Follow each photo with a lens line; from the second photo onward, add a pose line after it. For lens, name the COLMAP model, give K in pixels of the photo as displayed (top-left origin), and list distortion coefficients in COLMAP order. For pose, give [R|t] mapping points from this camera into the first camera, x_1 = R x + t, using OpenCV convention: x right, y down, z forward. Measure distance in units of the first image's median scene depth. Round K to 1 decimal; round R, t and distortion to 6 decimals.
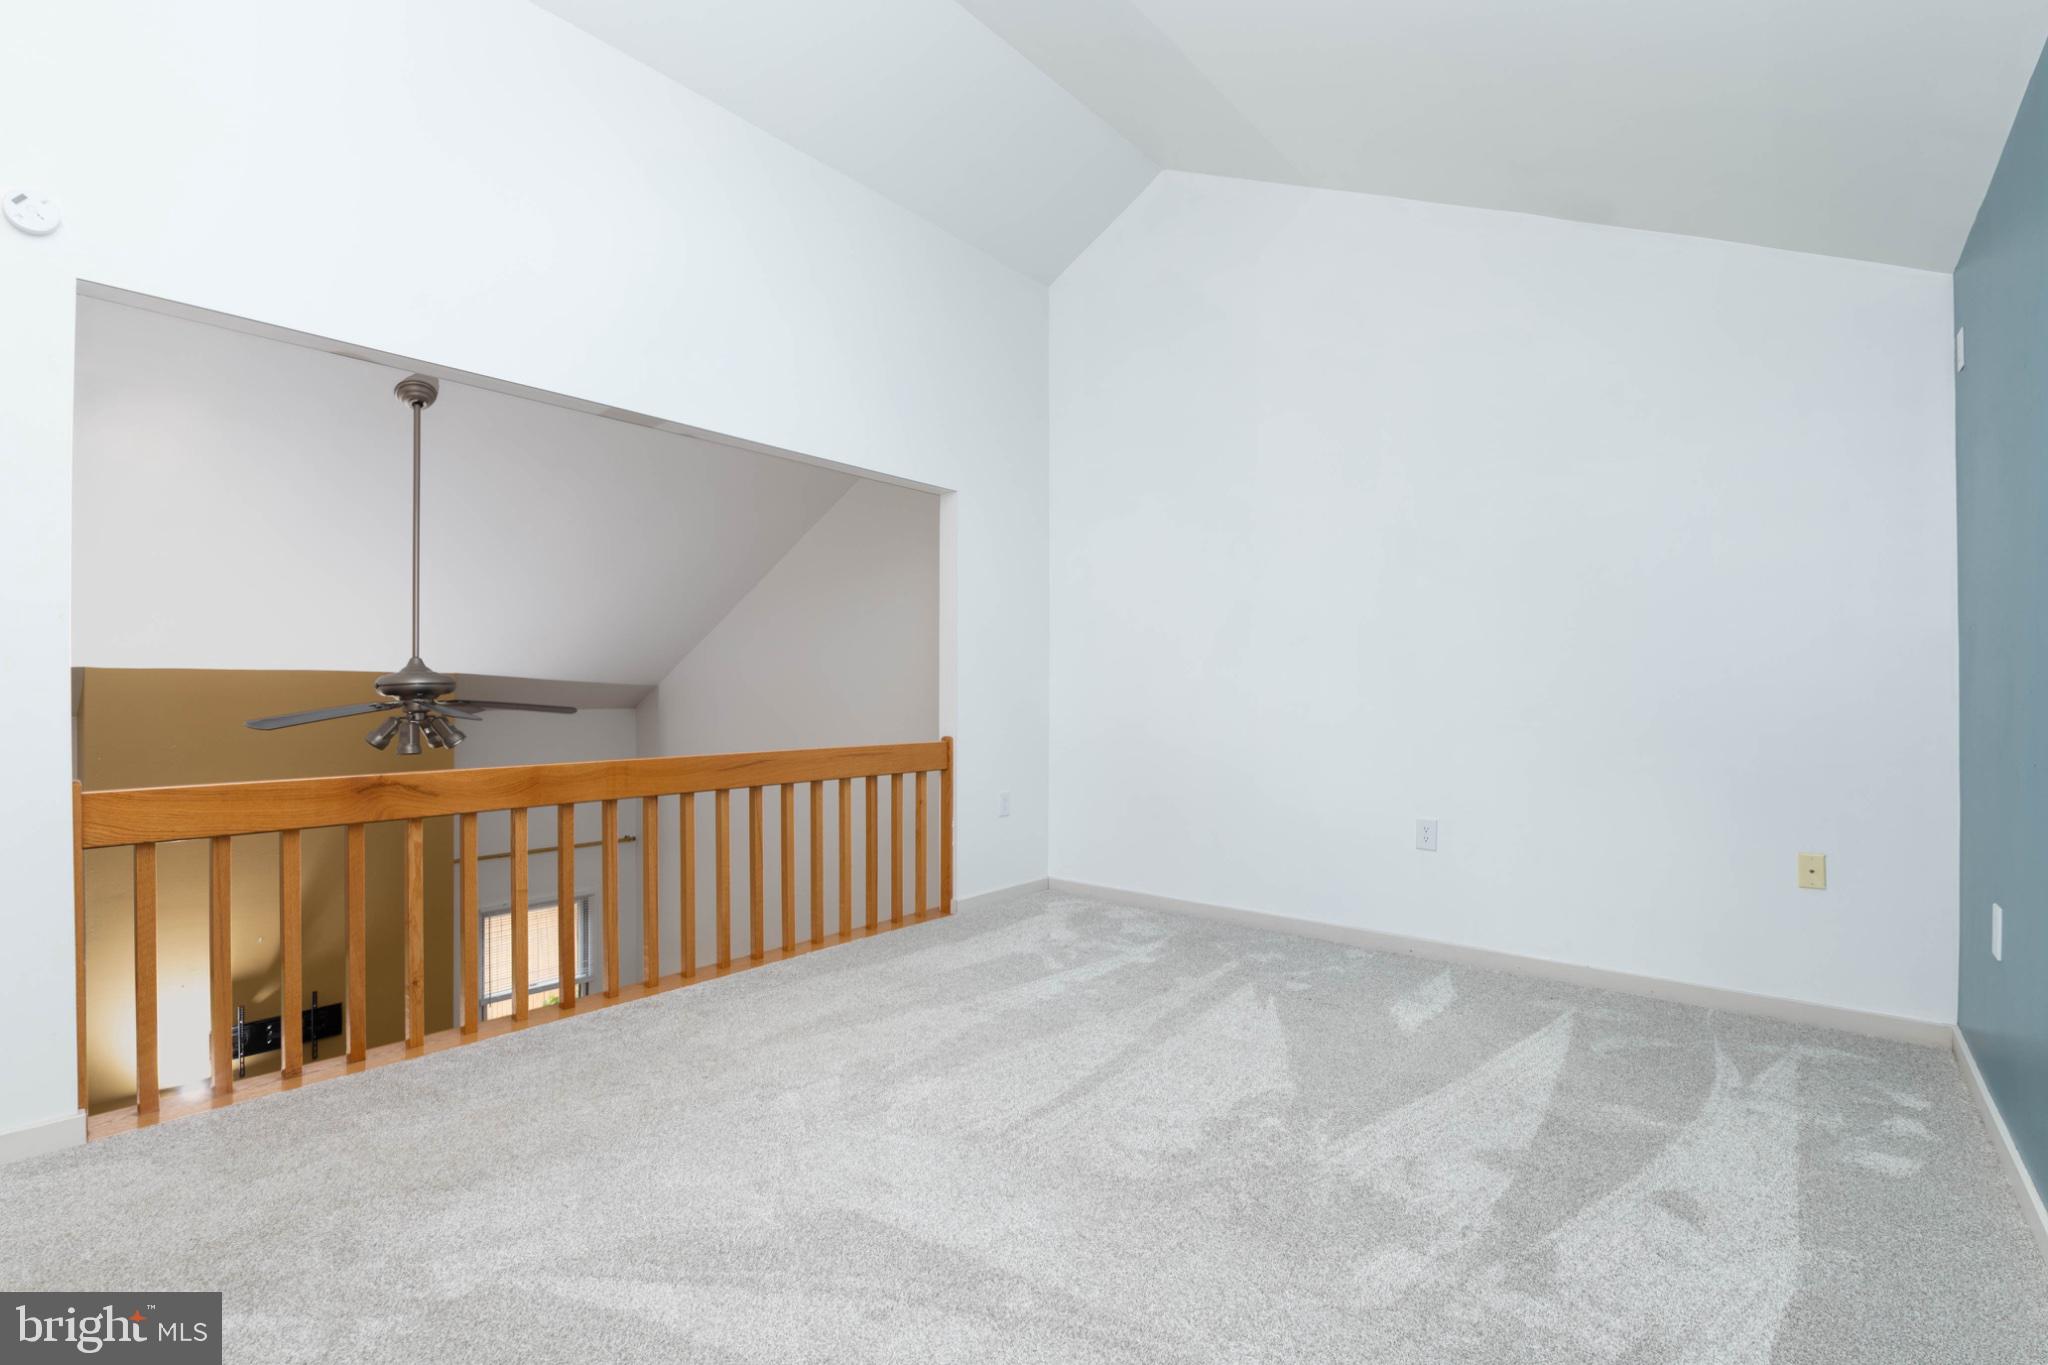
lens RADIAL K [[929.7, 0, 1023.8], [0, 929.7, 692.3], [0, 0, 1]] dist [0.001900, 0.000143]
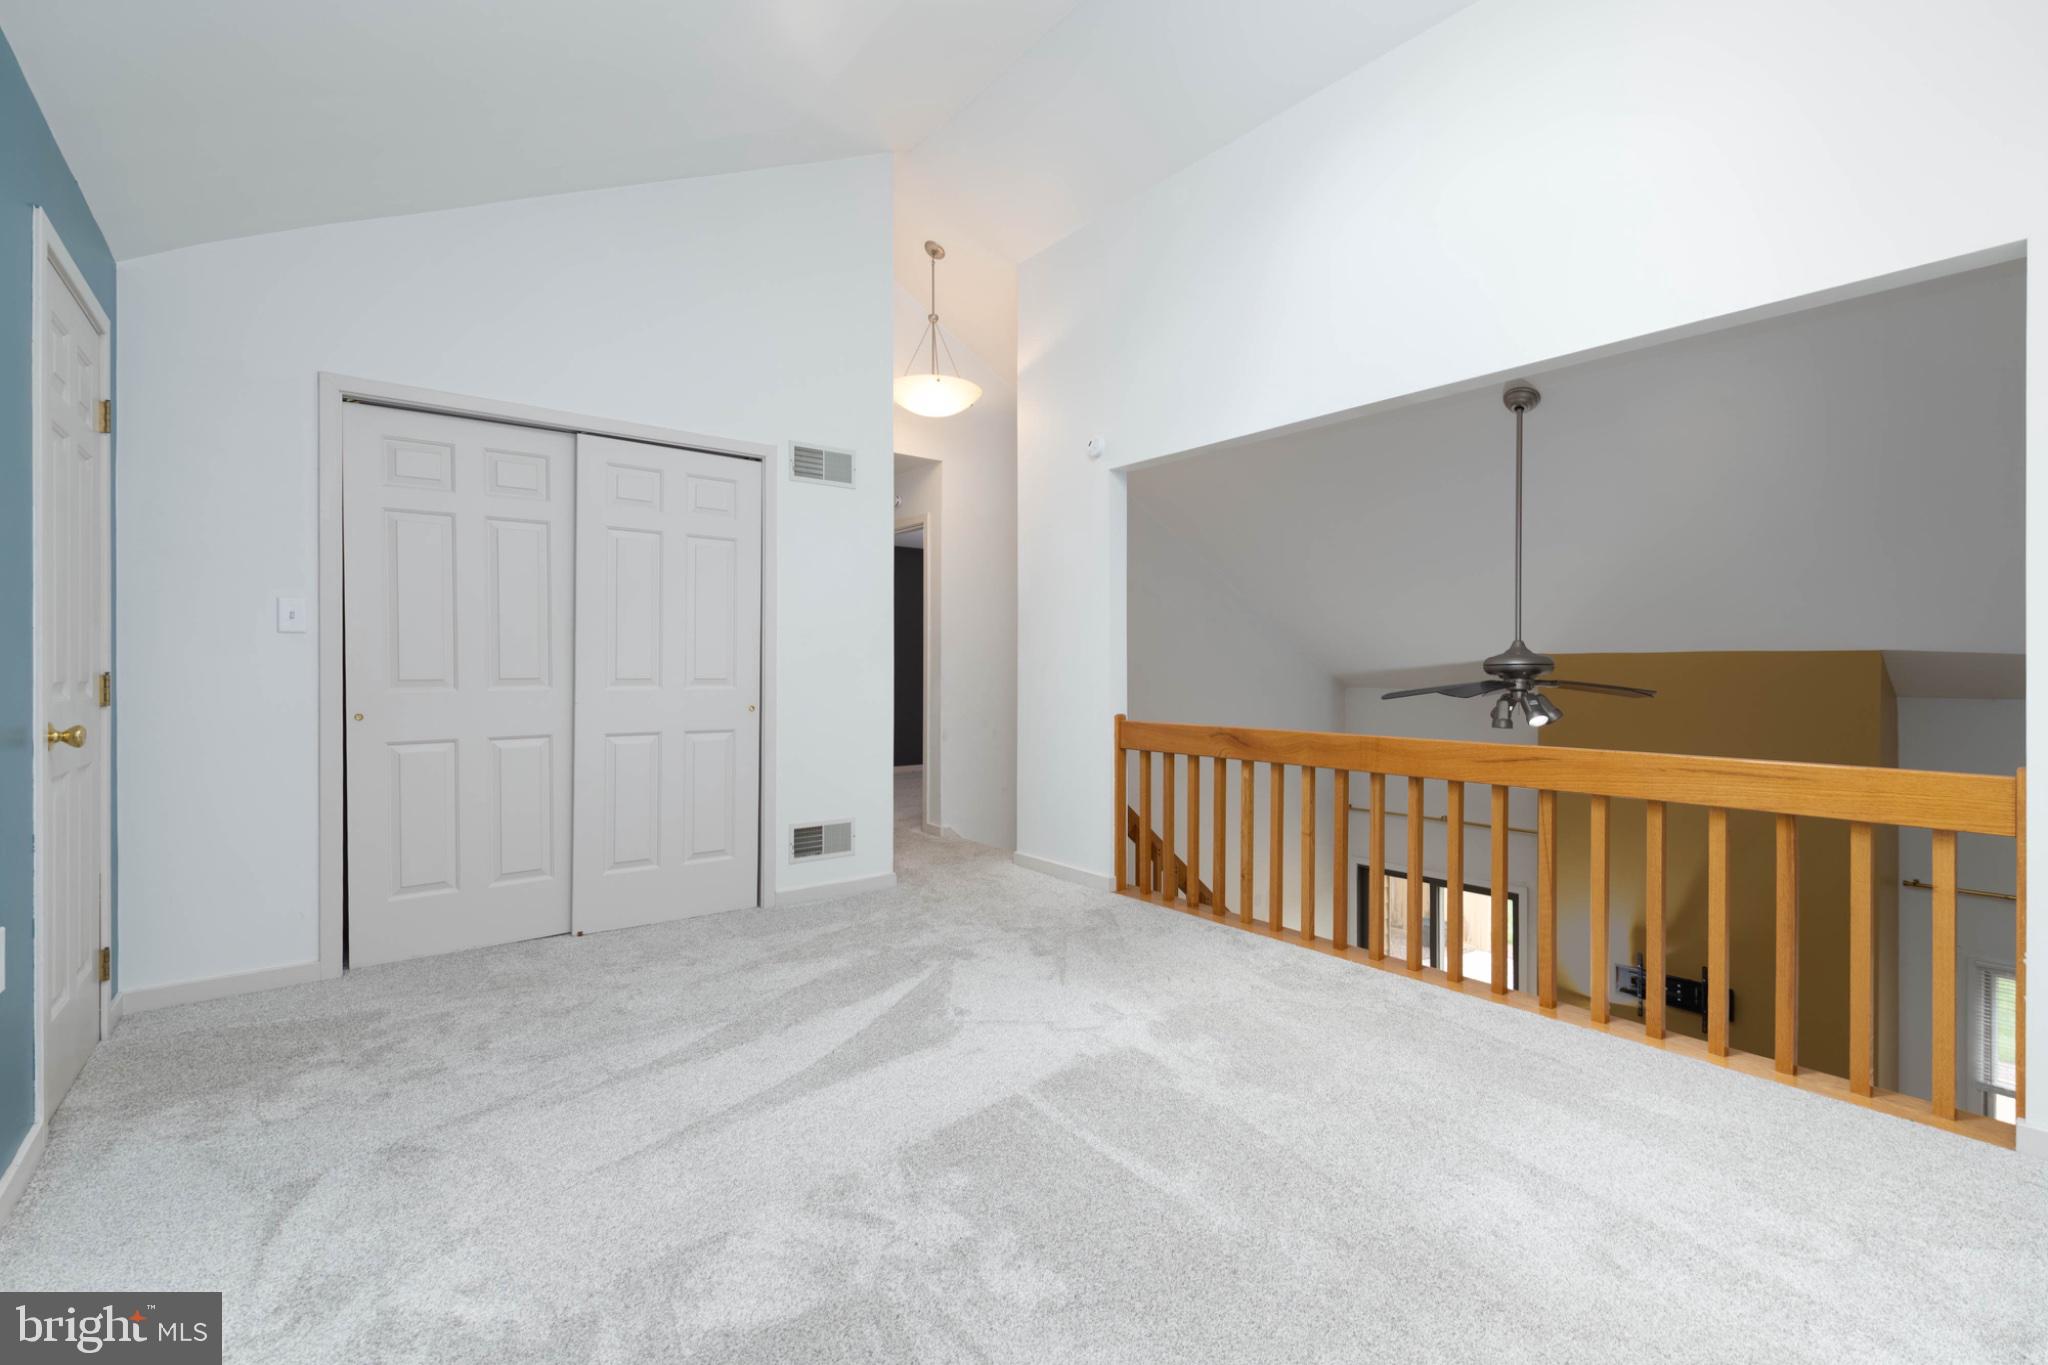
lens RADIAL K [[929.7, 0, 1024.3], [0, 929.7, 669.4], [0, 0, 1]] dist [0.001900, 0.000143]
pose [[-0.239200, 0.000627, -0.970970, 0.553256], [-0.006676, 0.999975, 0.002290, -0.002258], [0.970947, 0.007030, -0.239190, 0.706430]]
